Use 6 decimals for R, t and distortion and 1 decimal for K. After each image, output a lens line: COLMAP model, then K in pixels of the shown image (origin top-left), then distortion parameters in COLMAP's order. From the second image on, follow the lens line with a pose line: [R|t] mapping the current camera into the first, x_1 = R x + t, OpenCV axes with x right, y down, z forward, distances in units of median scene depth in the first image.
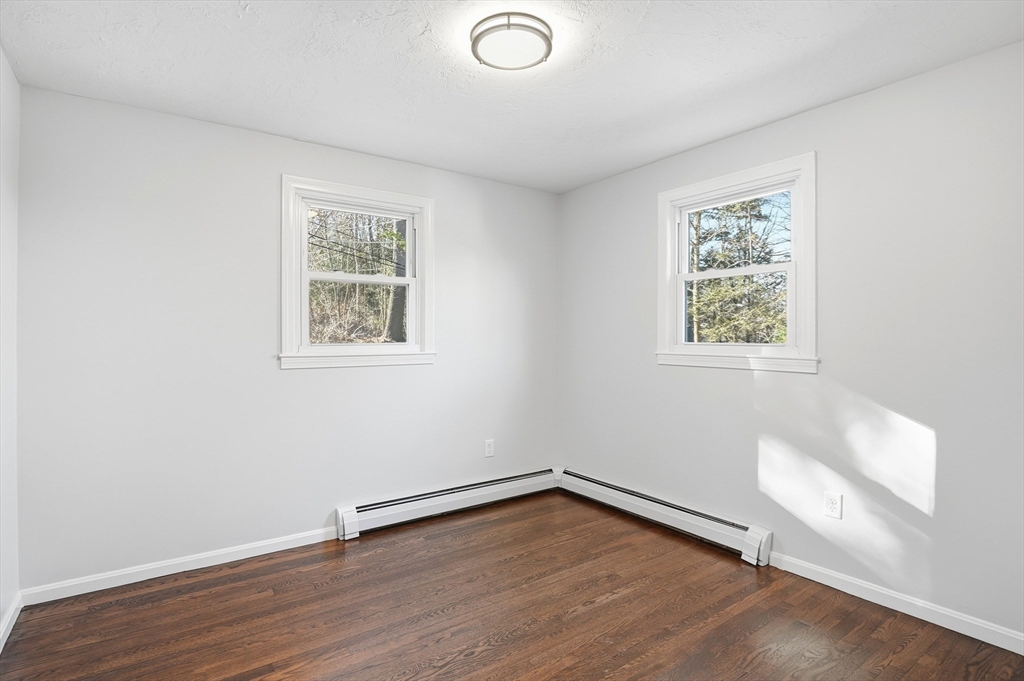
lens RADIAL K [[515.4, 0, 505.8], [0, 515.4, 341.5], [0, 0, 1]] dist [-0.019186, -0.000293]
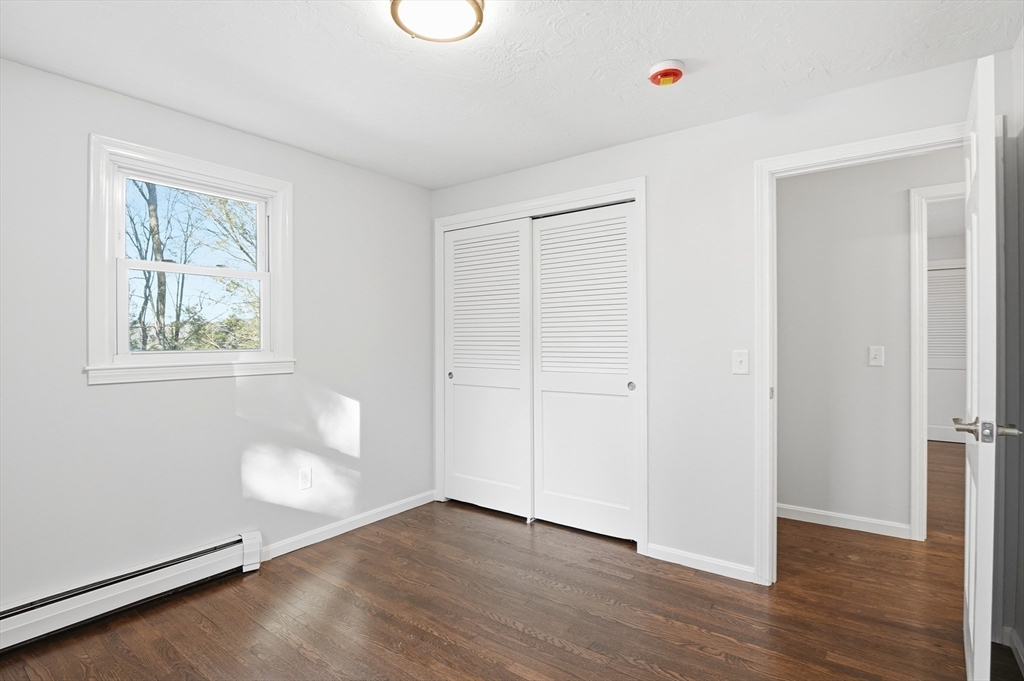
lens RADIAL K [[515.4, 0, 505.8], [0, 515.4, 341.5], [0, 0, 1]] dist [-0.019186, -0.000293]
pose [[-0.322189, 0.001499, 0.946674, -0.649591], [0.017193, 0.999843, 0.004268, -0.006607], [-0.946519, 0.017651, -0.322165, 0.889707]]
